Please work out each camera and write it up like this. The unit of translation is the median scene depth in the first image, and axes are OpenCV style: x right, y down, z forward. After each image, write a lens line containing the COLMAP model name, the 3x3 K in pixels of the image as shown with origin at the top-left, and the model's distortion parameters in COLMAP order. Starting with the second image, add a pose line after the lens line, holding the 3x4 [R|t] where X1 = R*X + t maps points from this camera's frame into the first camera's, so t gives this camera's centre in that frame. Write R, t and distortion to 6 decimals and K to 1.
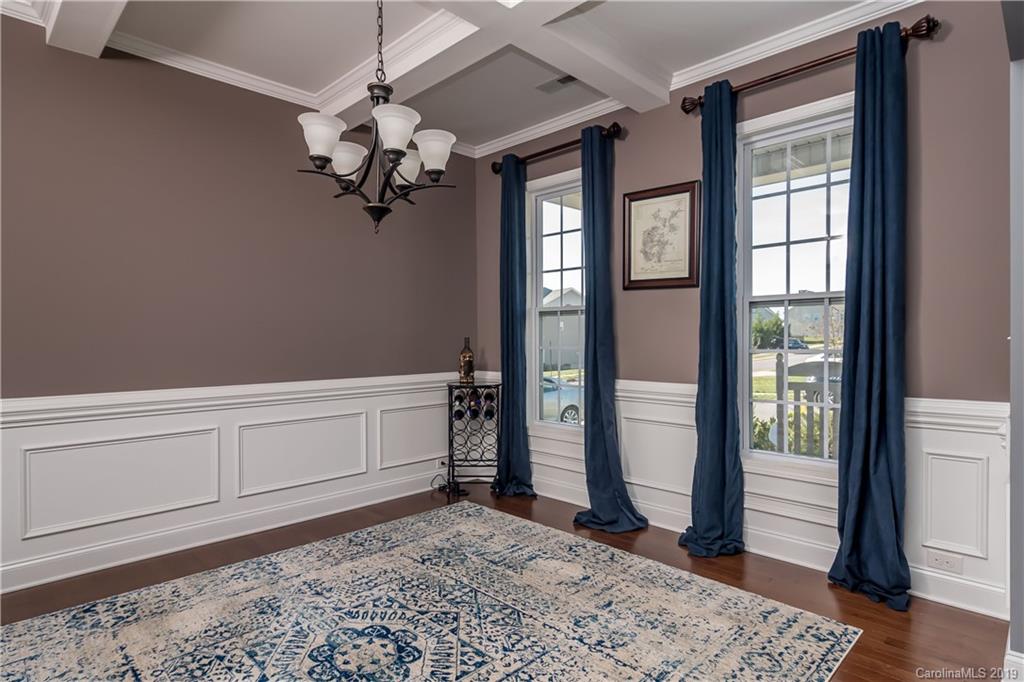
lens RADIAL K [[556.6, 0, 519.7], [0, 556.6, 344.6], [0, 0, 1]] dist [-0.004530, 0.002271]
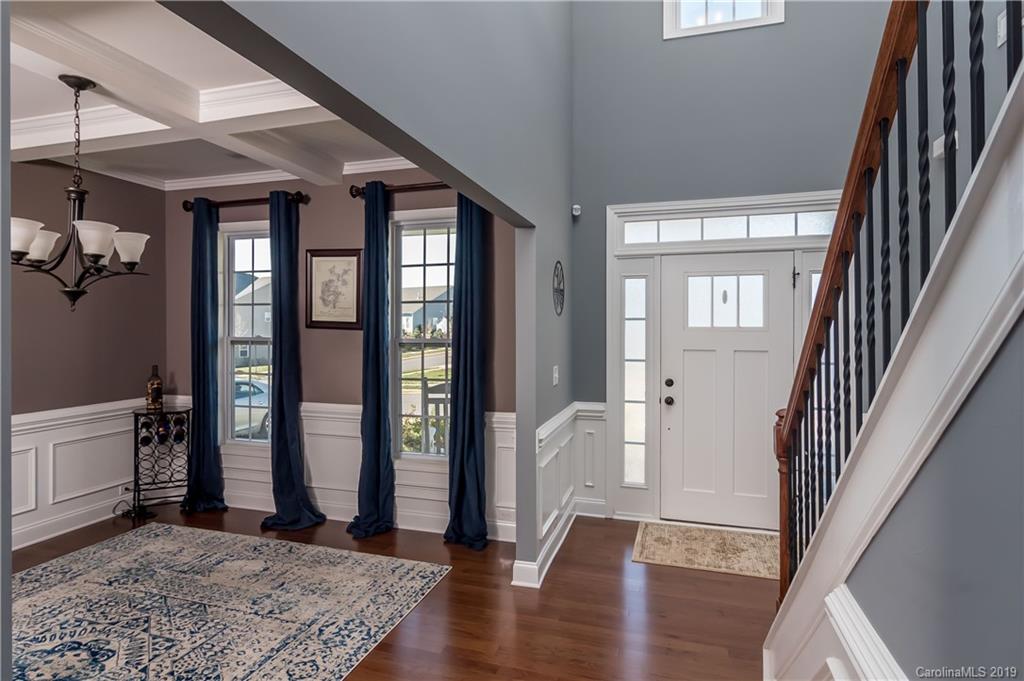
lens RADIAL K [[556.6, 0, 495.4], [0, 556.6, 326.2], [0, 0, 1]] dist [-0.004530, 0.002271]
pose [[0.895305, 0.002751, 0.445446, 0.018227], [0.005730, 0.999827, -0.017691, -0.092492], [-0.445417, 0.018391, 0.895134, -0.320219]]
